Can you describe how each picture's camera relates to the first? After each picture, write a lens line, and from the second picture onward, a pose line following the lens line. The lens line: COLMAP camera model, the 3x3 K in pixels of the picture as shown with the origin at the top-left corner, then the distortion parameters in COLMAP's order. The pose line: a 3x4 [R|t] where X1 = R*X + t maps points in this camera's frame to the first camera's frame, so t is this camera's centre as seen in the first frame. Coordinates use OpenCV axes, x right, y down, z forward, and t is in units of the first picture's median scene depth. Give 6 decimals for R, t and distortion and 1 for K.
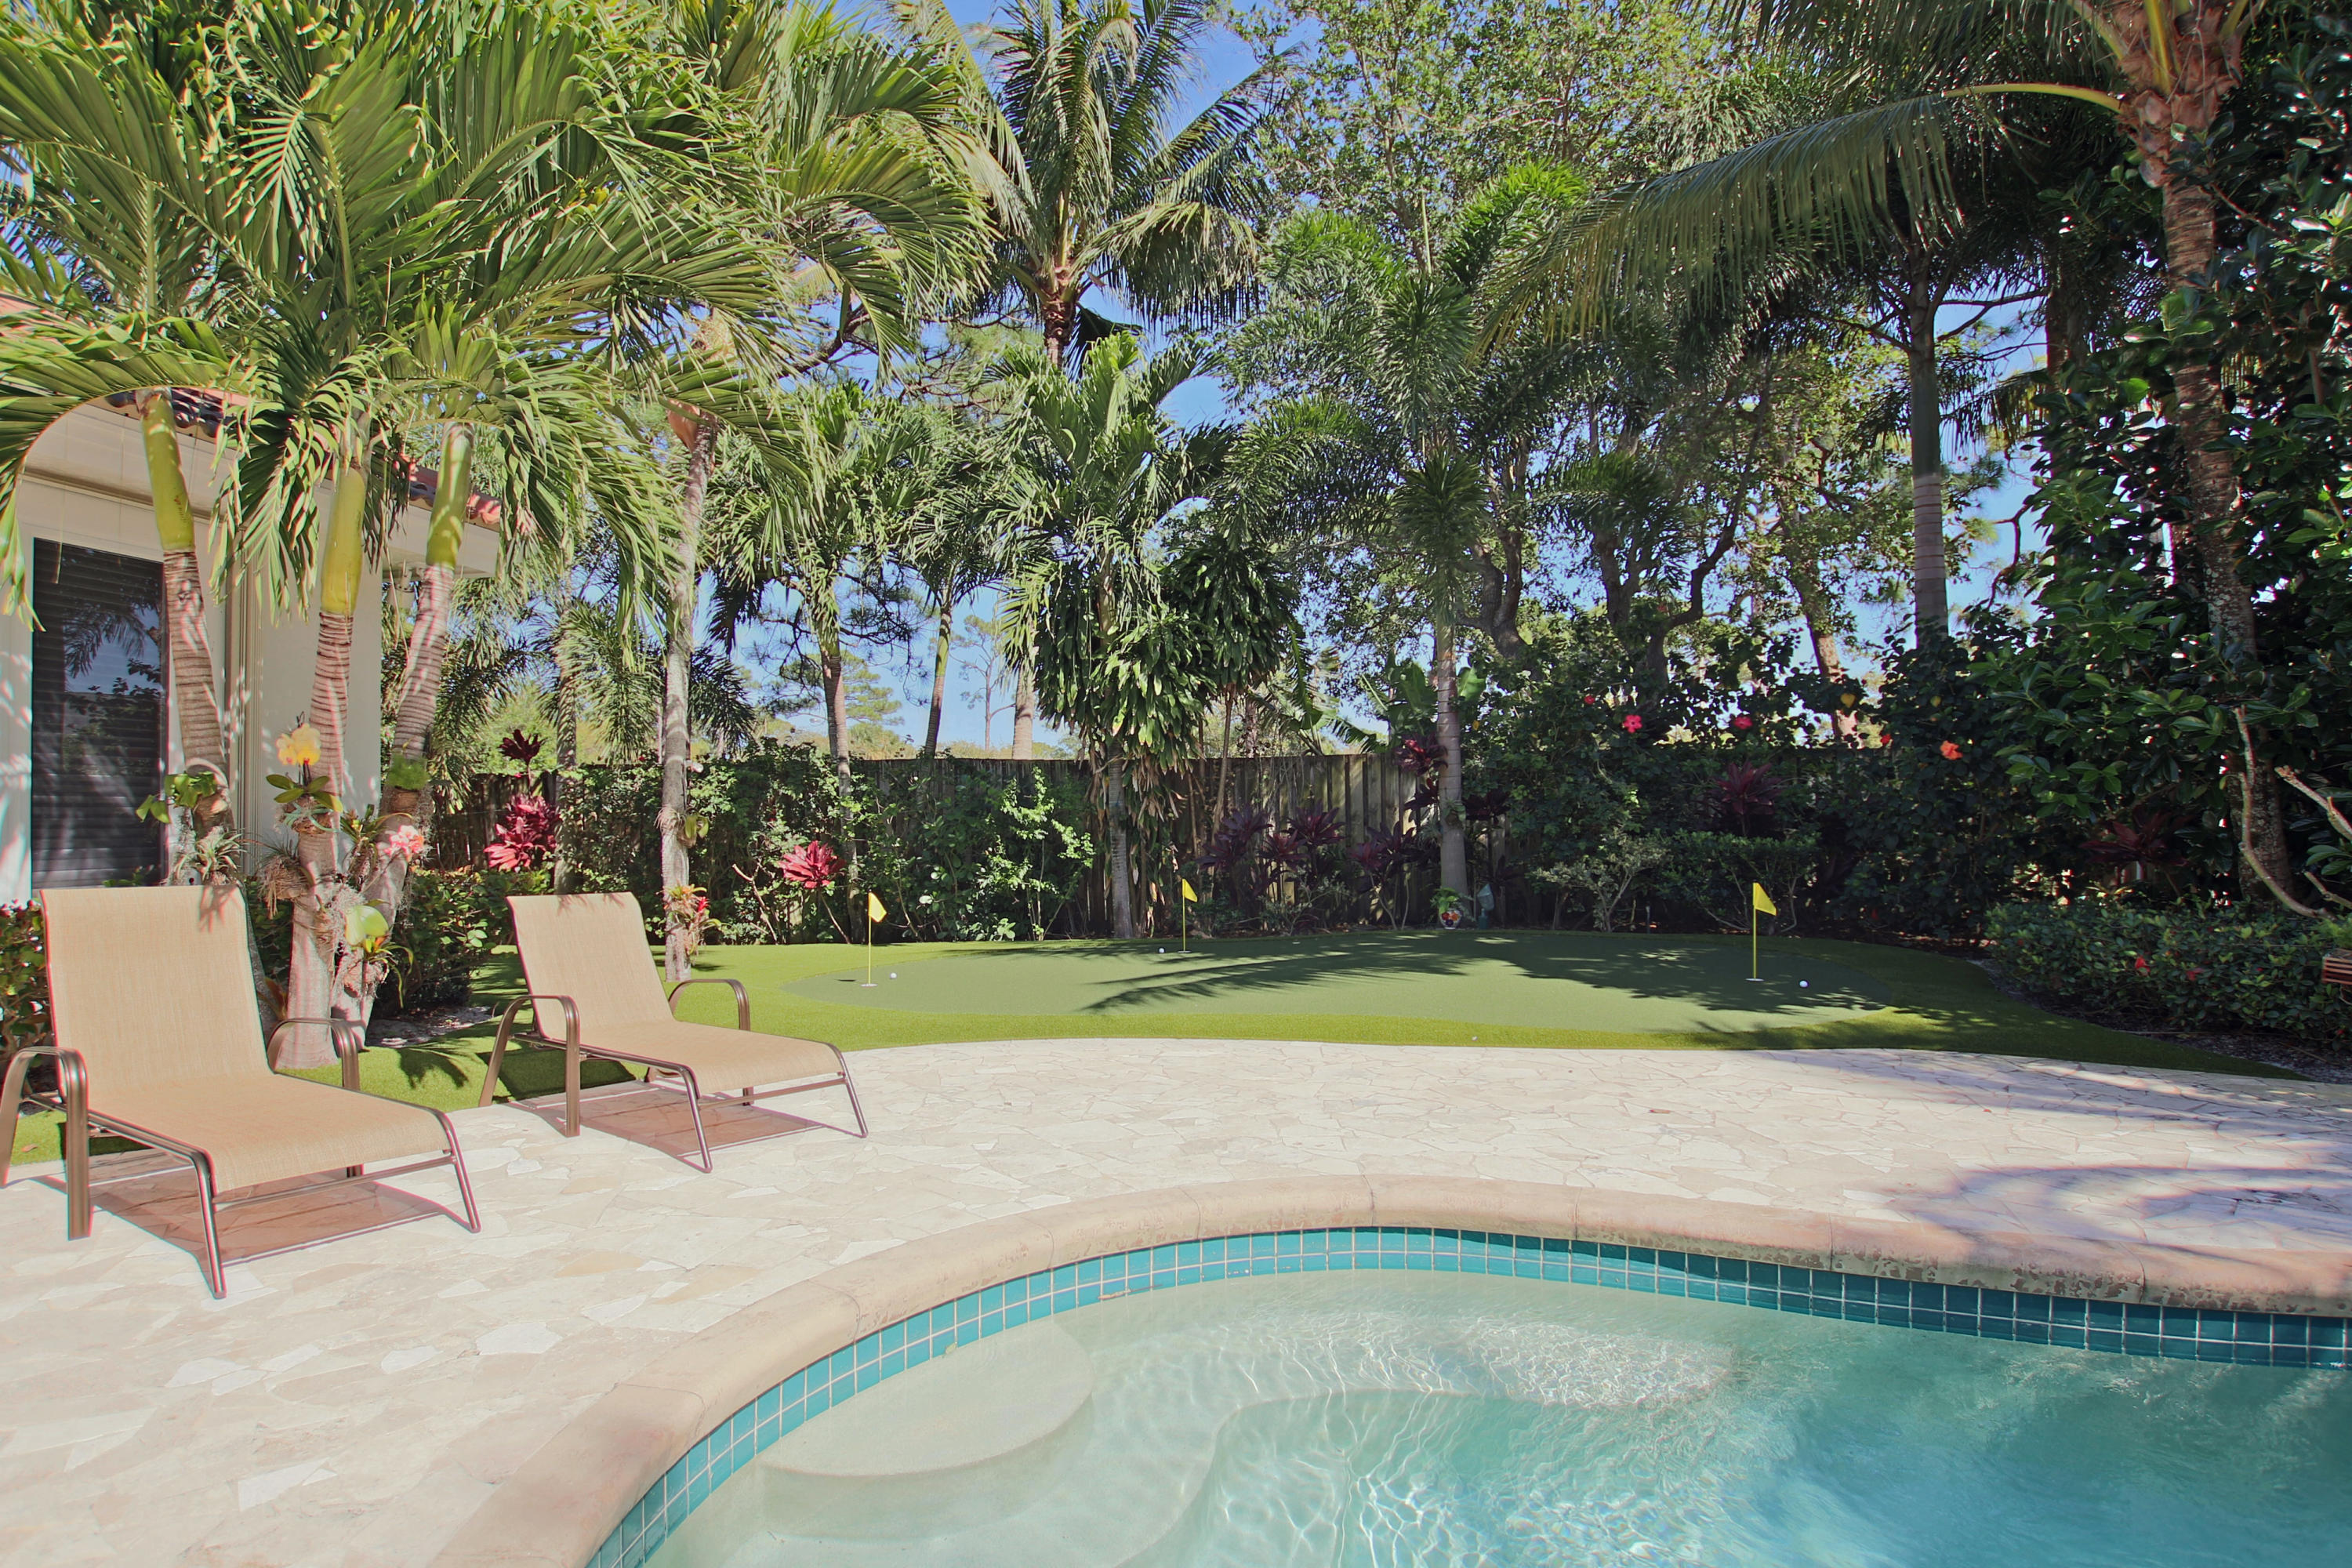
lens RADIAL K [[1220.7, 0, 1174.6], [0, 1220.7, 788.3], [0, 0, 1]] dist [-0.024214, -0.005117]
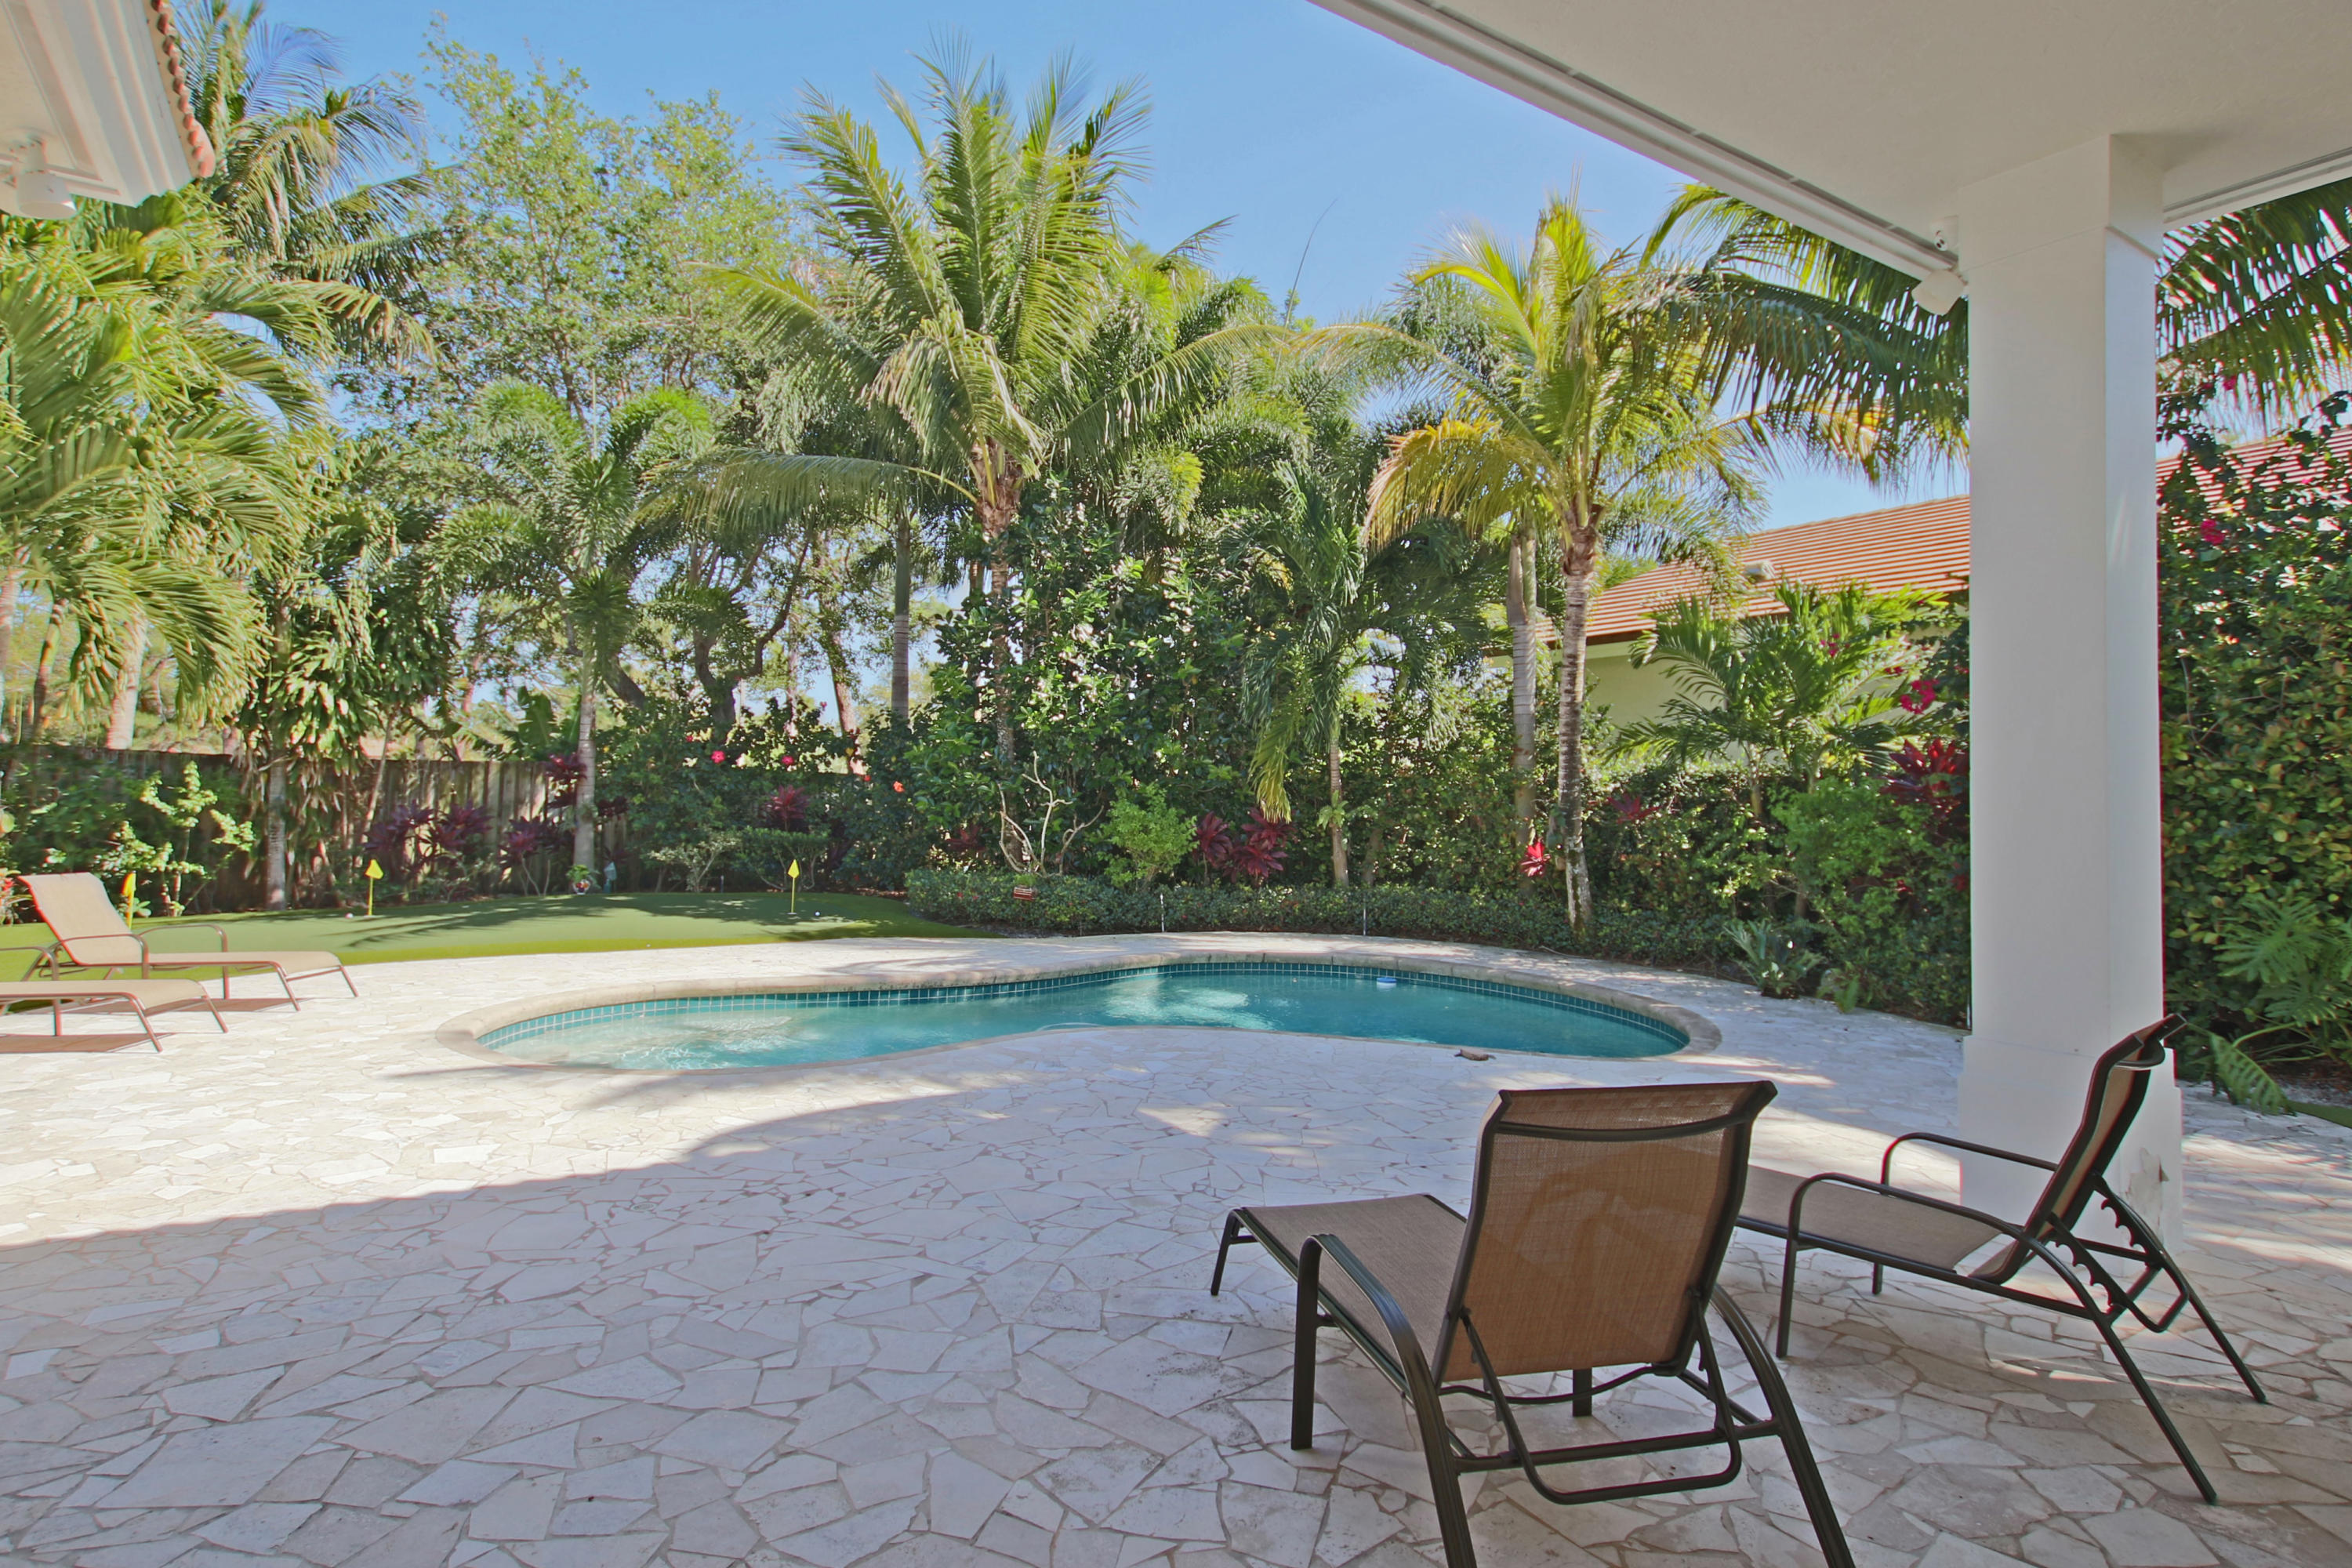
lens RADIAL K [[1220.7, 0, 1213.3], [0, 1220.7, 801.4], [0, 0, 1]] dist [-0.024214, -0.005117]
pose [[0.703184, 0.025867, 0.710538, -0.256230], [-0.046331, 0.998881, 0.009487, -0.038240], [-0.709497, -0.039591, 0.703595, -0.491154]]
